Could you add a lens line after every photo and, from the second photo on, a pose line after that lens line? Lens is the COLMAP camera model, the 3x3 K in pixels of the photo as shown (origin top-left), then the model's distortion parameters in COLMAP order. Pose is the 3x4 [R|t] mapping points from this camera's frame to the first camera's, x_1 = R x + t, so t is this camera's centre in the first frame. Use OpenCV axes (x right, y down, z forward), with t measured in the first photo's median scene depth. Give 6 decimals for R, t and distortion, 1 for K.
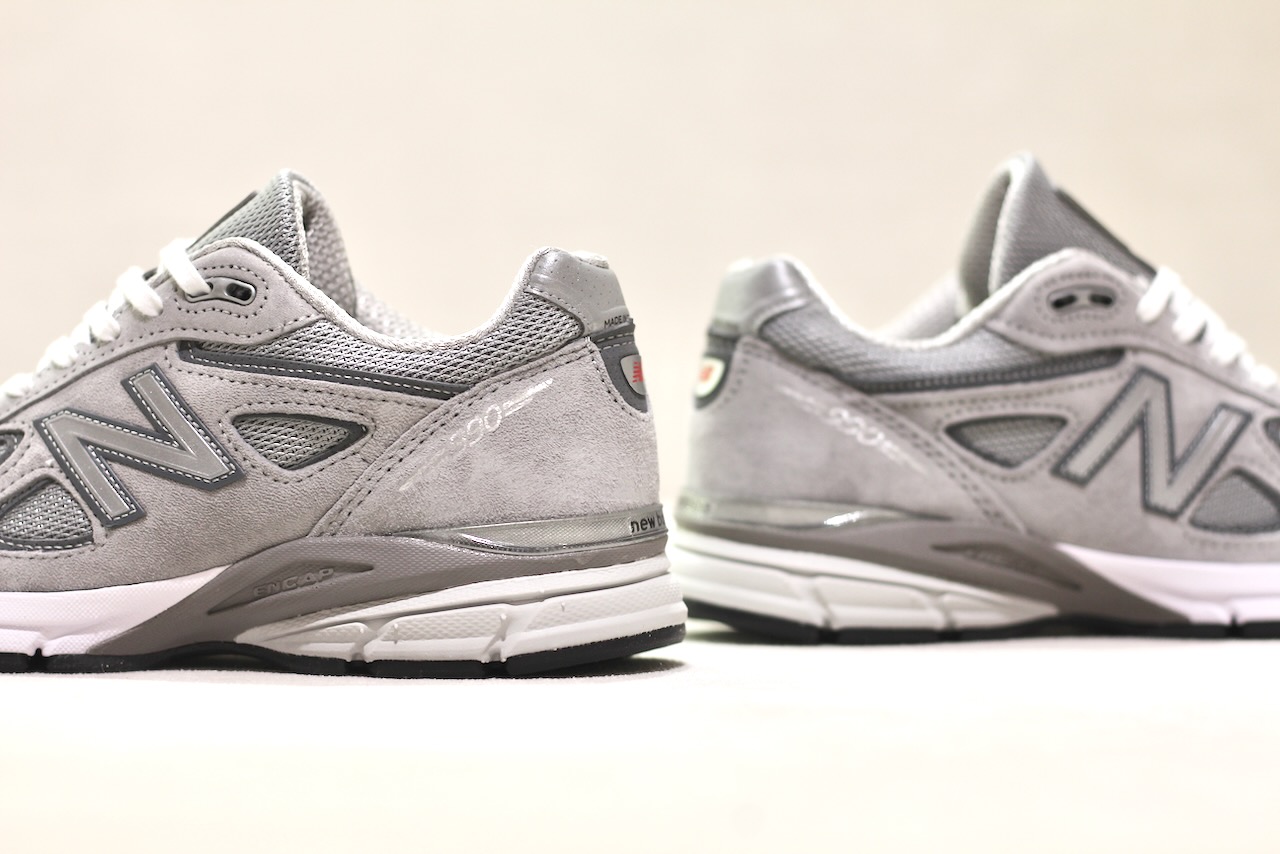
lens RADIAL K [[3042.7, 0, 640.0], [0, 3042.7, 427.0], [0, 0, 1]] dist [-0.035969, -0.402913]
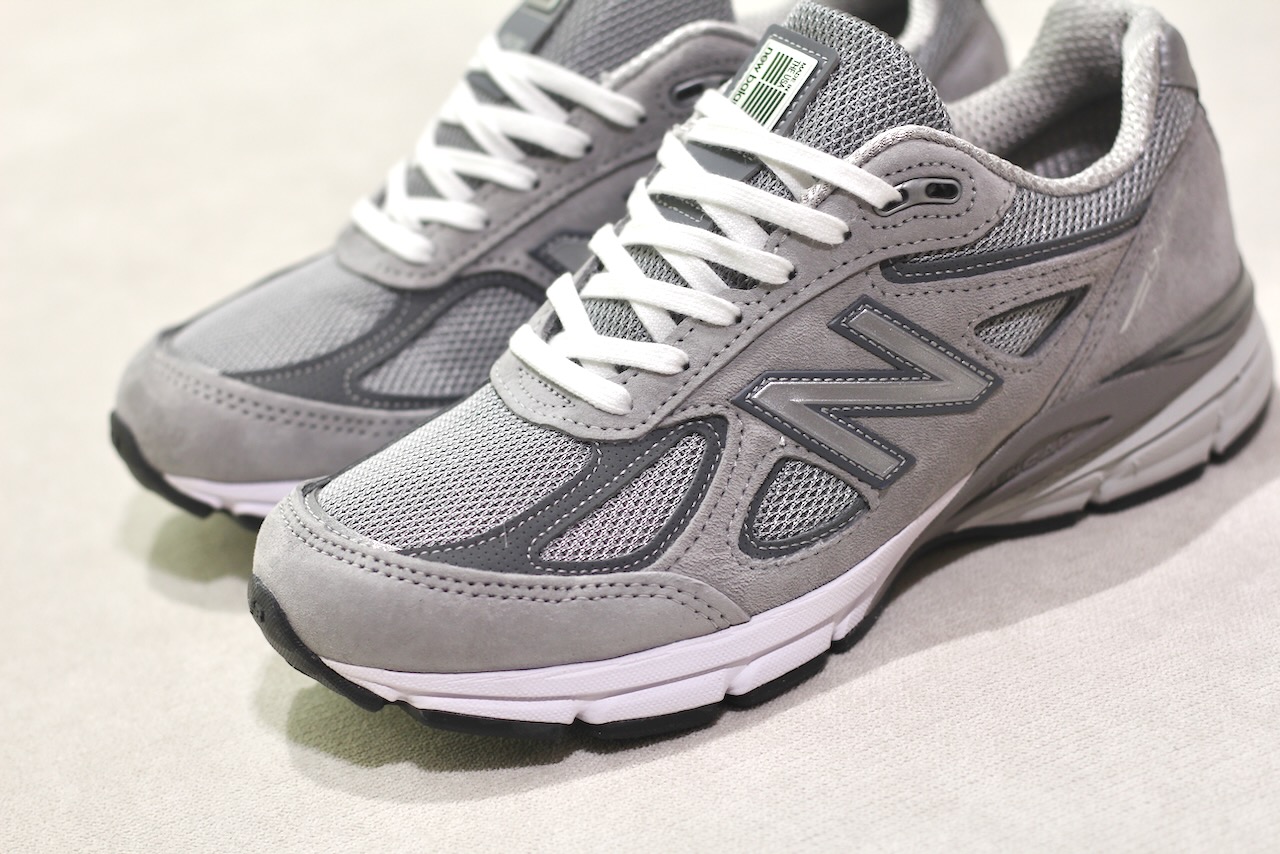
lens RADIAL K [[3241.8, 0, 640.0], [0, 3241.8, 427.0], [0, 0, 1]] dist [-0.177489, 0.153202]
pose [[0.754082, -0.393759, 0.525657, -0.714435], [0.153983, 0.884040, 0.441320, -0.409392], [-0.638475, -0.251849, 0.727270, 0.355640]]
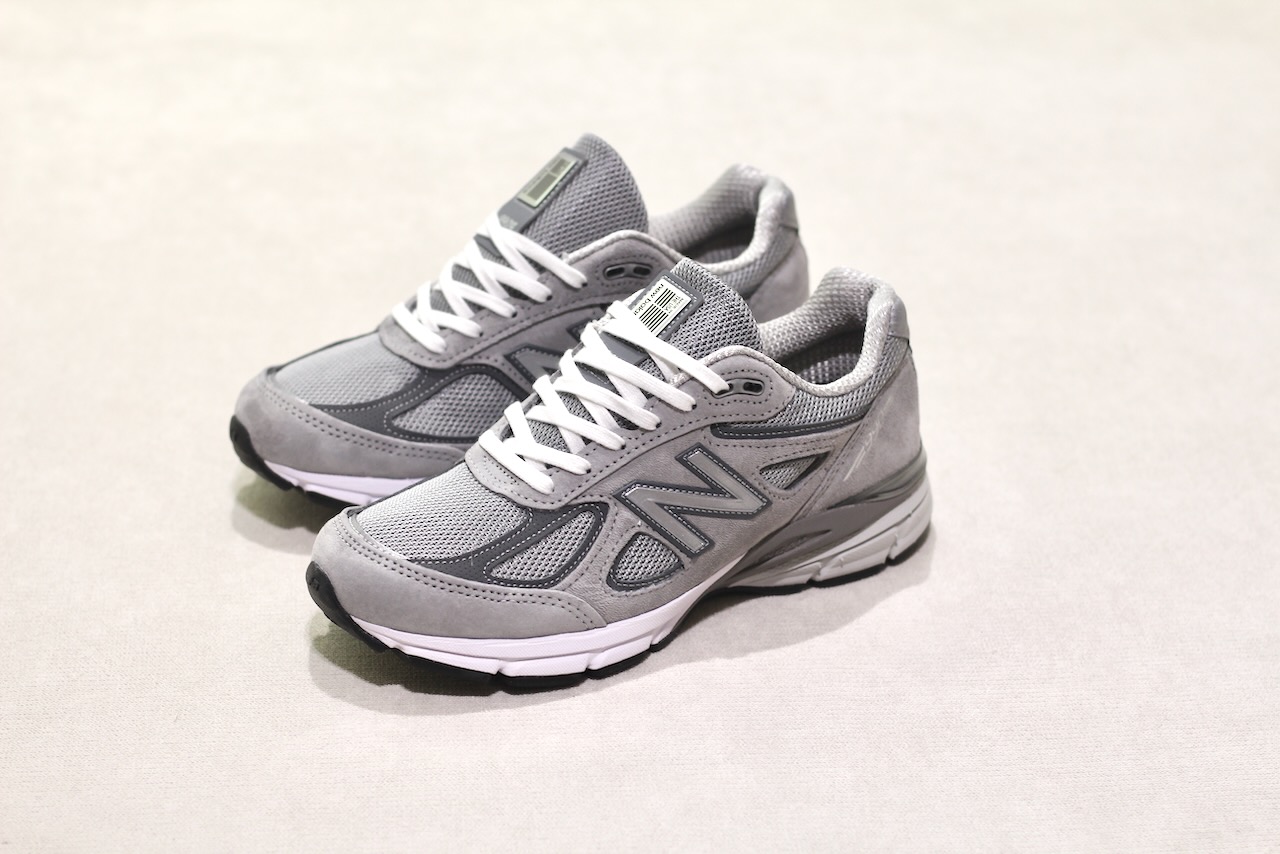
lens RADIAL K [[3042.7, 0, 640.0], [0, 3042.7, 427.0], [0, 0, 1]] dist [-0.035969, -0.402913]
pose [[0.739183, -0.295861, 0.605041, -1.069277], [-0.014404, 0.891197, 0.453388, -0.694700], [-0.673350, -0.343852, 0.654496, 0.061416]]
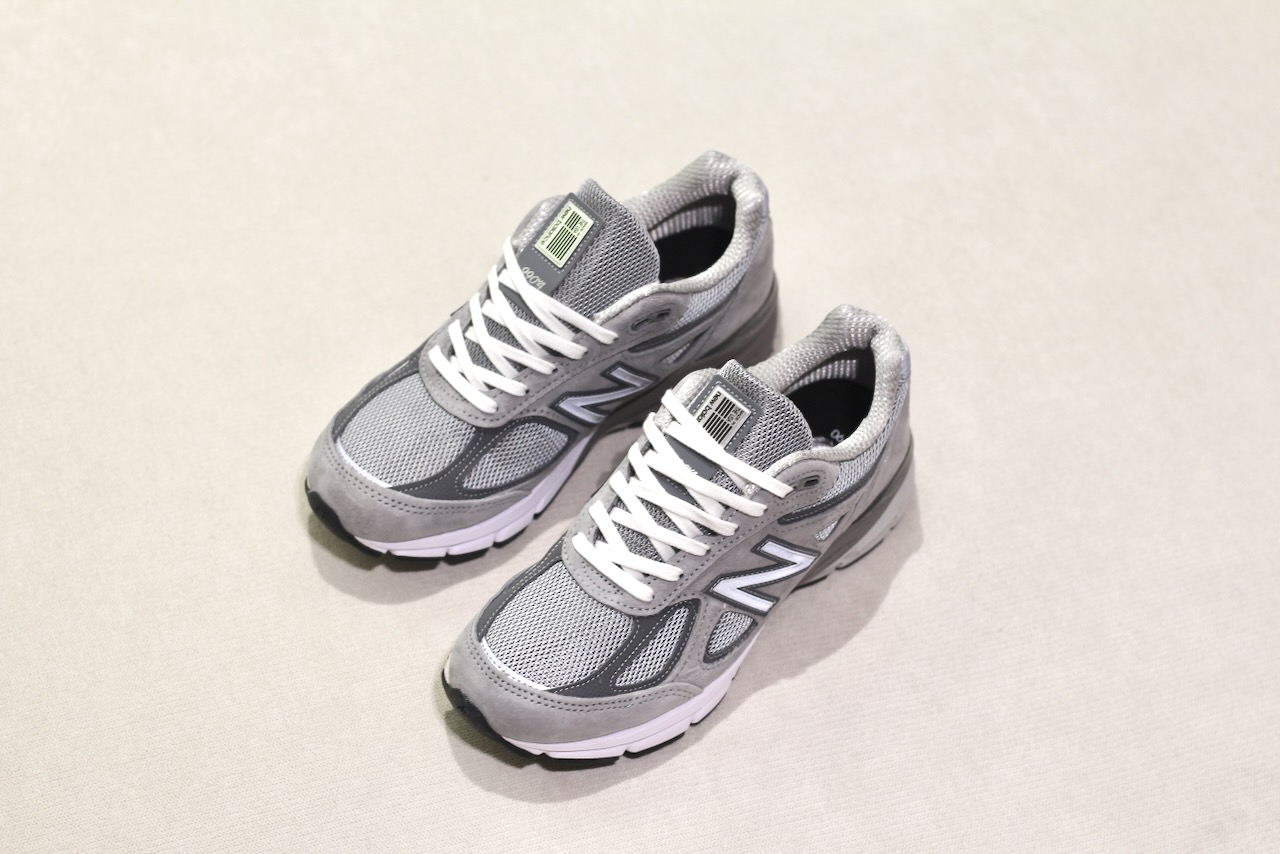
lens RADIAL K [[3042.7, 0, 640.0], [0, 3042.7, 427.0], [0, 0, 1]] dist [-0.035969, -0.402913]
pose [[0.562490, -0.620168, 0.546806, -1.096935], [-0.069431, 0.623582, 0.778668, -1.383176], [-0.823883, -0.475959, 0.307700, 0.565914]]
